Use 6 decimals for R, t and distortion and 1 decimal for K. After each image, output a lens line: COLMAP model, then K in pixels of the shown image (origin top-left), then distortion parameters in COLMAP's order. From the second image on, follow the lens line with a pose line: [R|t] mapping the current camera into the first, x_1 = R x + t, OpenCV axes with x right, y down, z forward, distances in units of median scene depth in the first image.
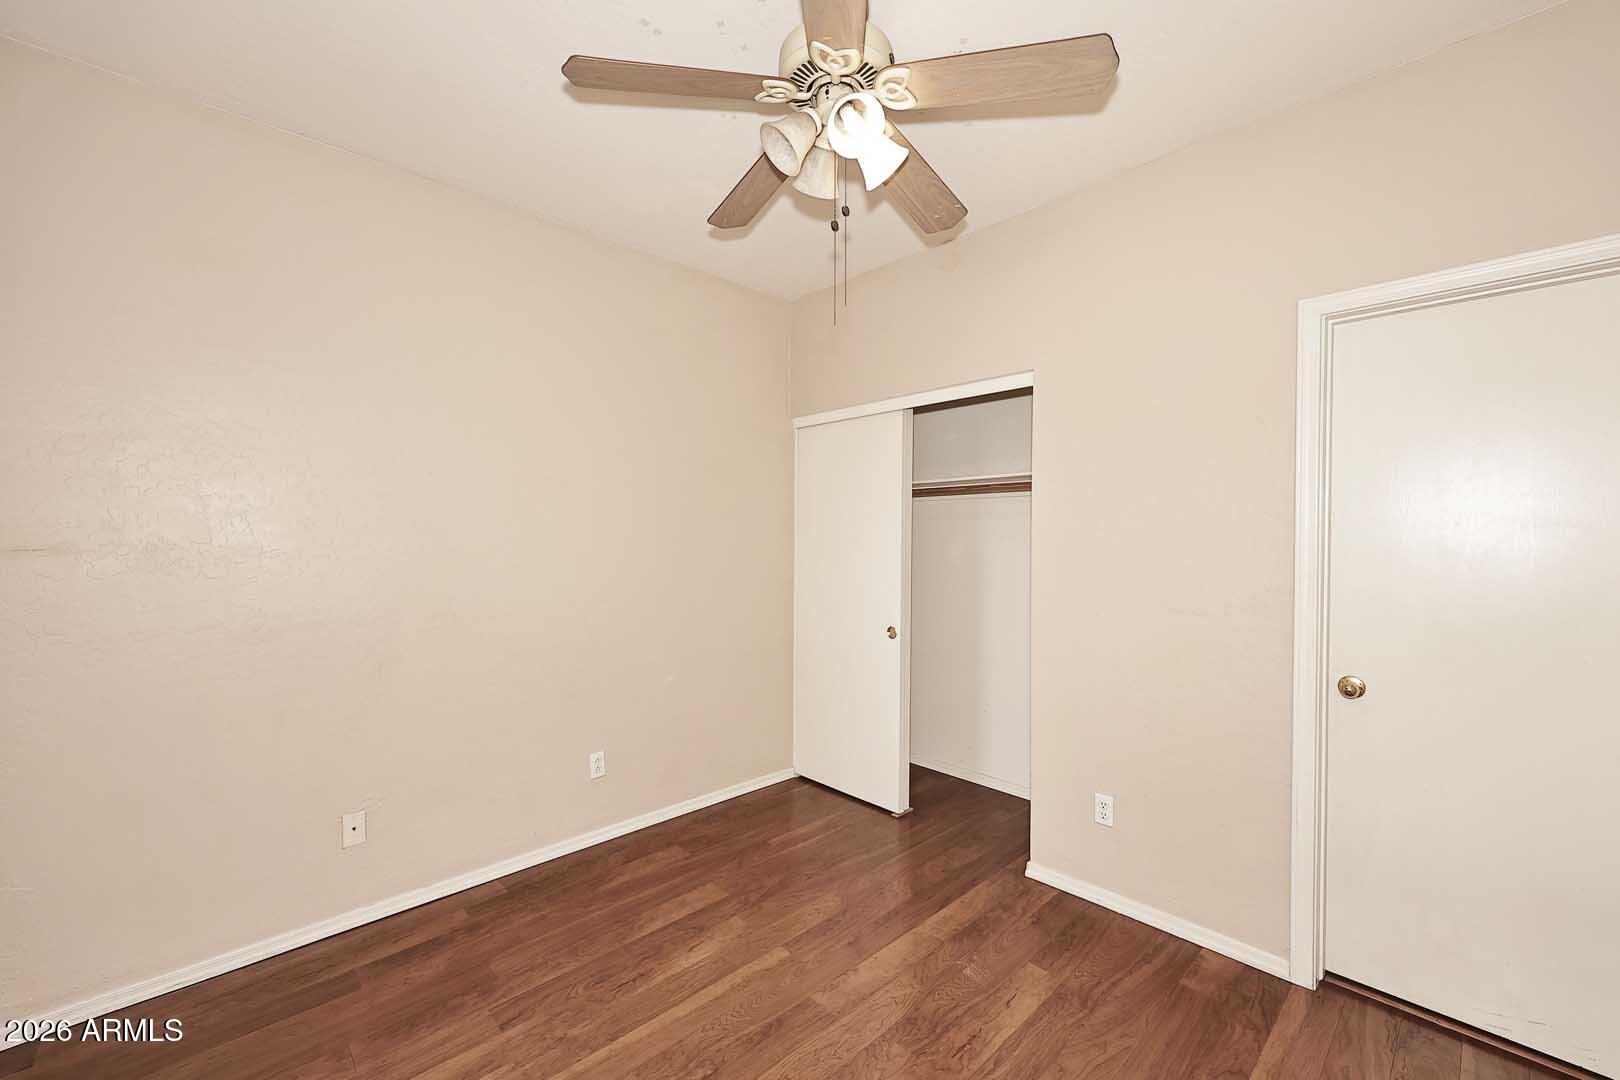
lens RADIAL K [[651.4, 0, 816.9], [0, 651.4, 539.2], [0, 0, 1]] dist [0.000120, 0.000217]
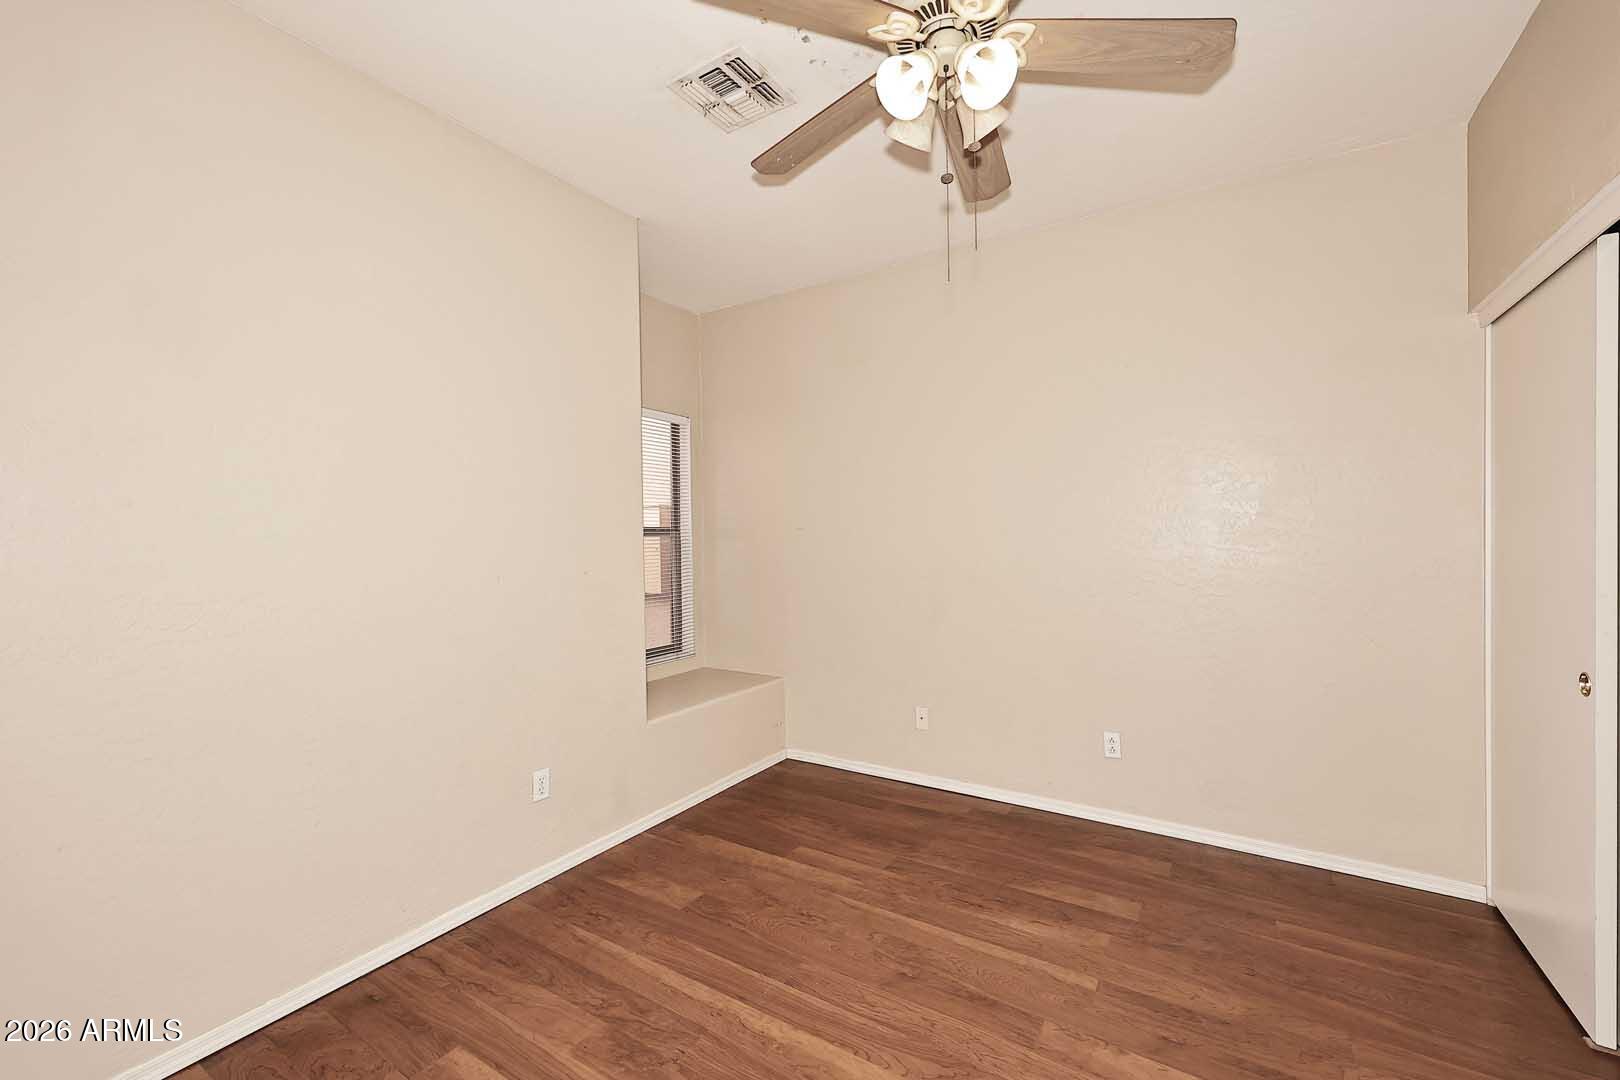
lens RADIAL K [[651.4, 0, 816.9], [0, 651.4, 539.2], [0, 0, 1]] dist [0.000120, 0.000217]
pose [[0.254498, 0.001975, -0.967071, 0.670298], [0.001436, 0.999996, 0.002421, 0.039508], [0.967072, -0.002004, 0.254494, 0.415007]]
